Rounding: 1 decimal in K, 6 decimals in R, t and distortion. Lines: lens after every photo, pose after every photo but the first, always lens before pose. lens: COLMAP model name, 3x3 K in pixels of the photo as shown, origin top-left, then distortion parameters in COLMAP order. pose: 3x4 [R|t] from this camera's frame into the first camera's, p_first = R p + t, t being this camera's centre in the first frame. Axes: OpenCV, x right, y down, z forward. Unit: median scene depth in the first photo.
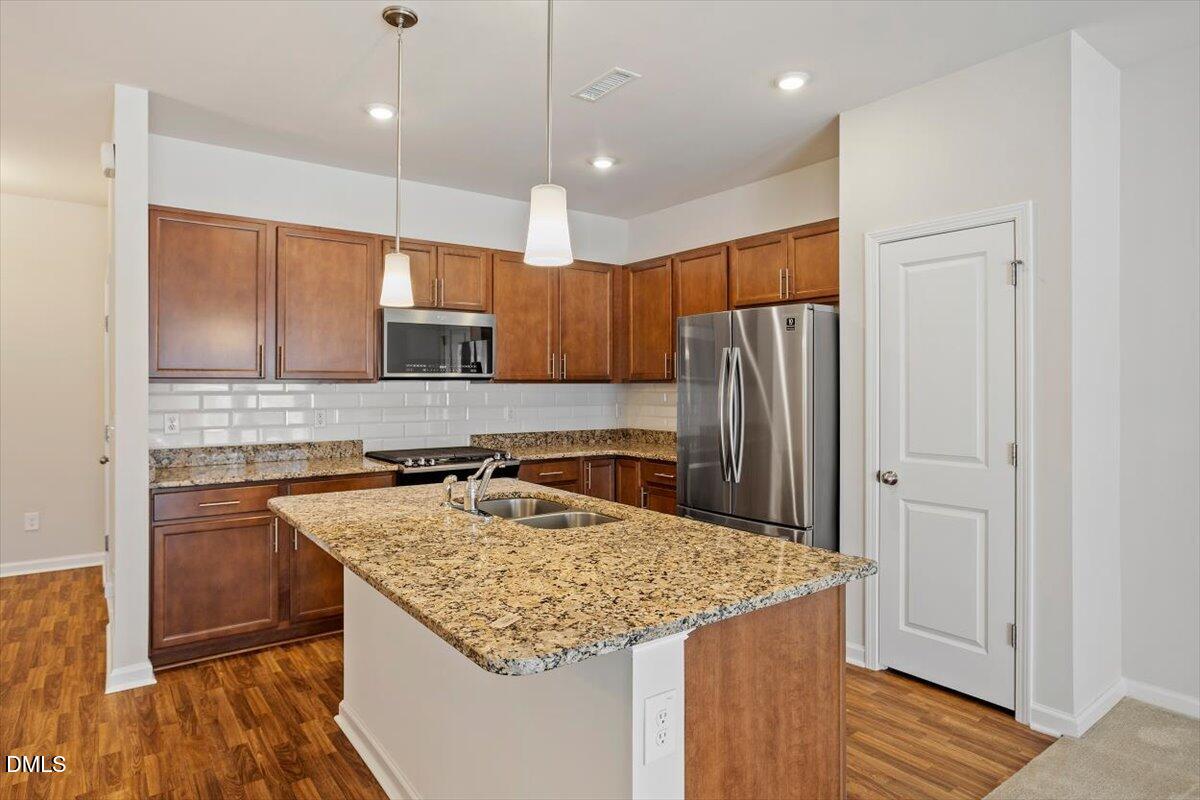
lens RADIAL K [[688.8, 0, 599.7], [0, 688.8, 381.5], [0, 0, 1]] dist [-0.054840, 0.042790]
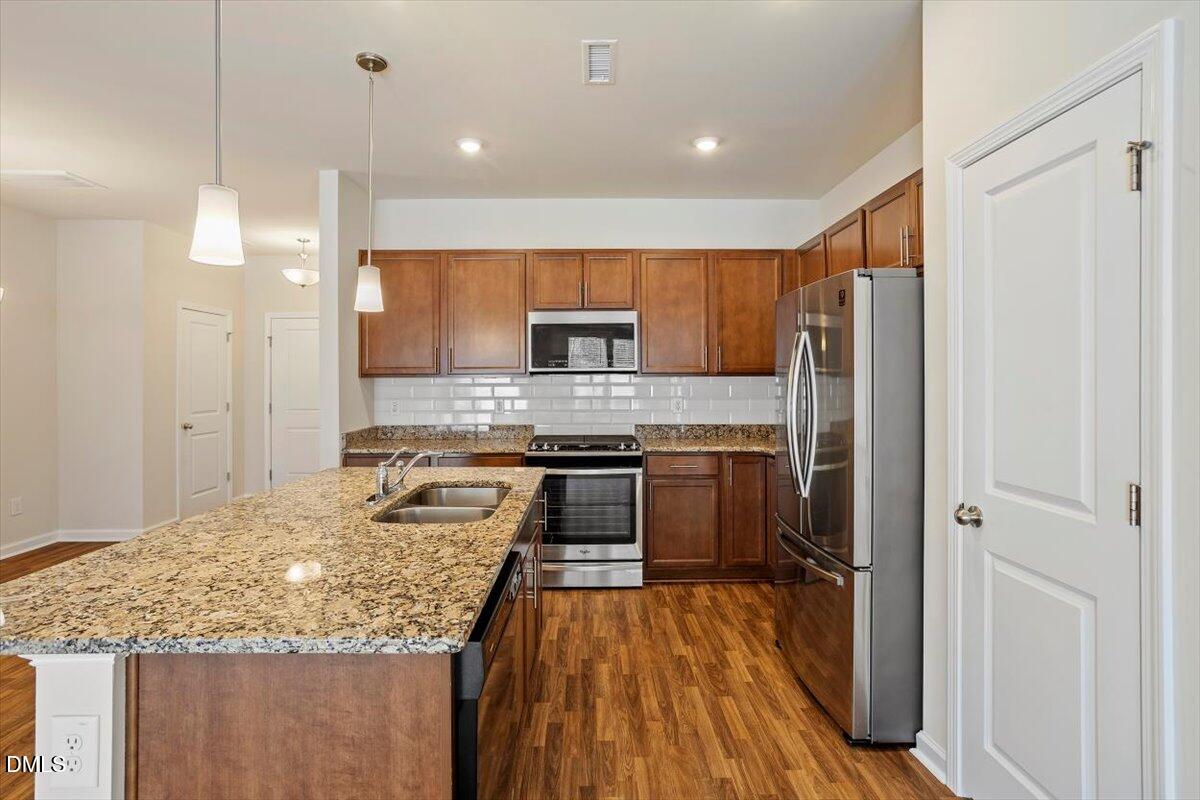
lens RADIAL K [[592.4, 0, 594.1], [0, 592.4, 378.7], [0, 0, 1]] dist [-0.060203, 0.038346]
pose [[0.807578, -0.002553, -0.589755, 0.399597], [0.006771, 0.999965, 0.004942, 0.001262], [0.589721, -0.007984, 0.807567, 0.280661]]
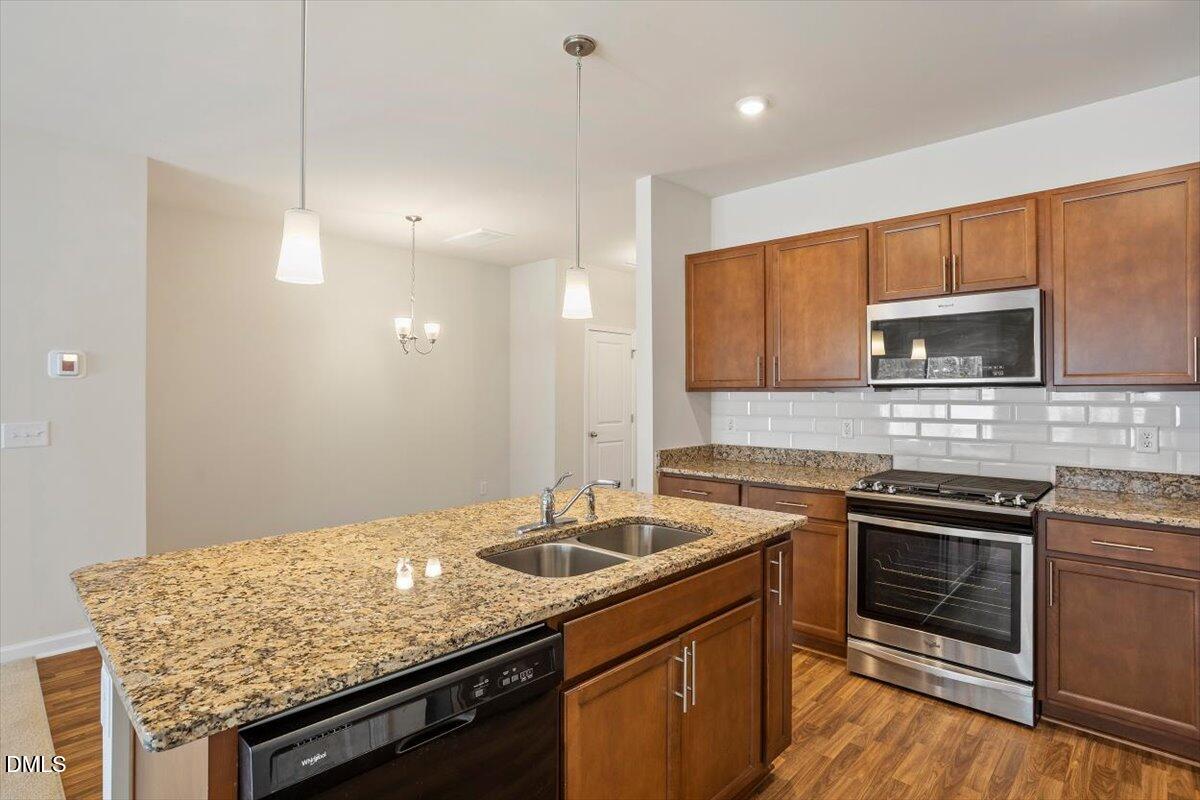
lens RADIAL K [[608.3, 0, 597.9], [0, 608.3, 390.7], [0, 0, 1]] dist [-0.059184, 0.034119]
pose [[0.167953, -0.004577, -0.985784, 0.420782], [0.004893, 0.999981, -0.003809, 0.003022], [0.985783, -0.004183, 0.167972, 0.582214]]
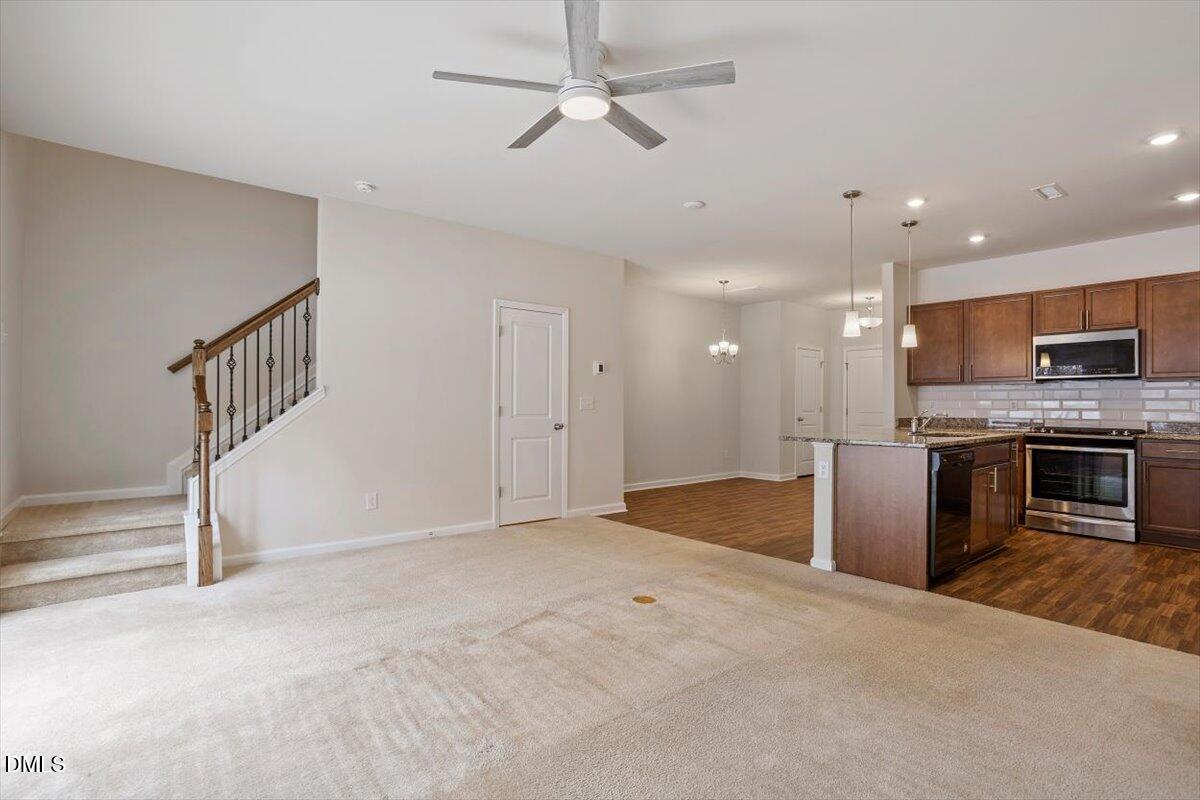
lens RADIAL K [[581.8, 0, 593.9], [0, 581.8, 400.3], [0, 0, 1]] dist [-0.051438, 0.031581]
pose [[0.046083, -0.006410, -0.998917, 1.091241], [-0.000119, 0.999979, -0.006422, 0.058443], [0.998938, 0.000414, 0.046081, -0.120760]]
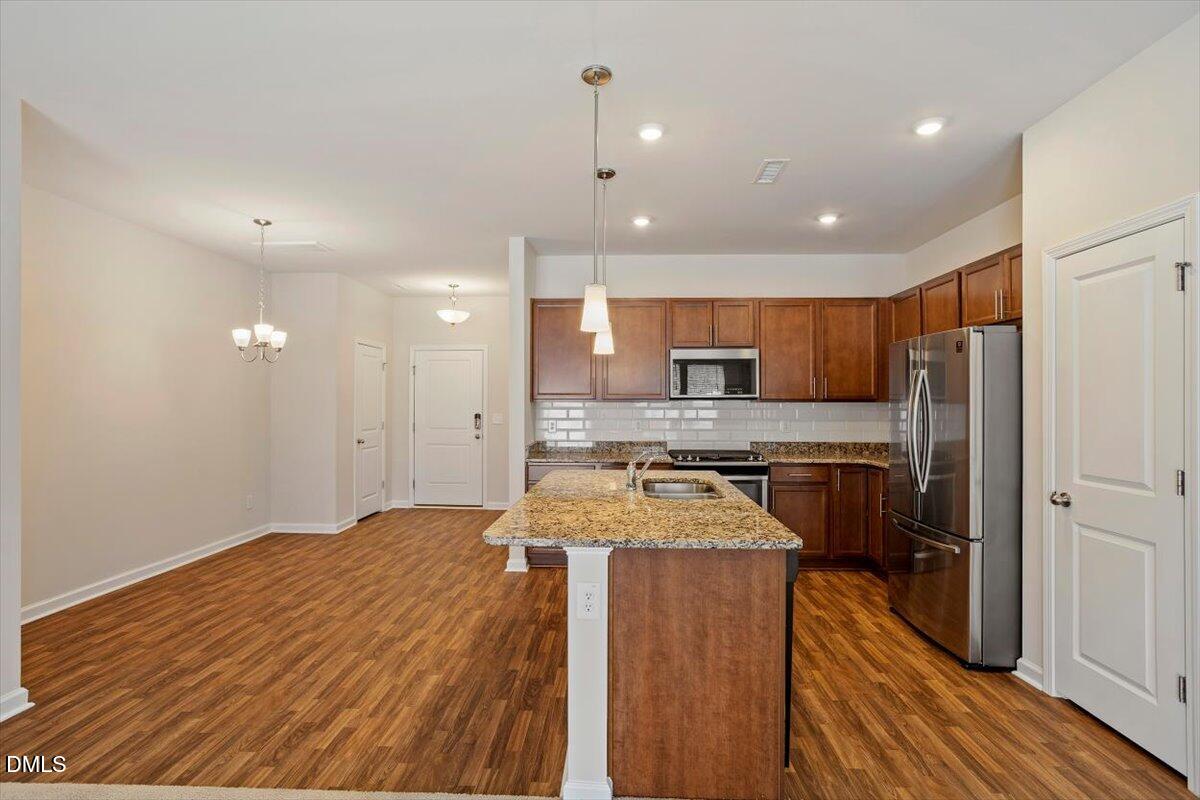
lens RADIAL K [[581.8, 0, 593.9], [0, 581.8, 400.3], [0, 0, 1]] dist [-0.051438, 0.031581]
pose [[0.770095, -0.001968, -0.637926, 0.370983], [0.002308, 0.999997, -0.000299, -0.001064], [0.637925, -0.001242, 0.770098, -0.044100]]
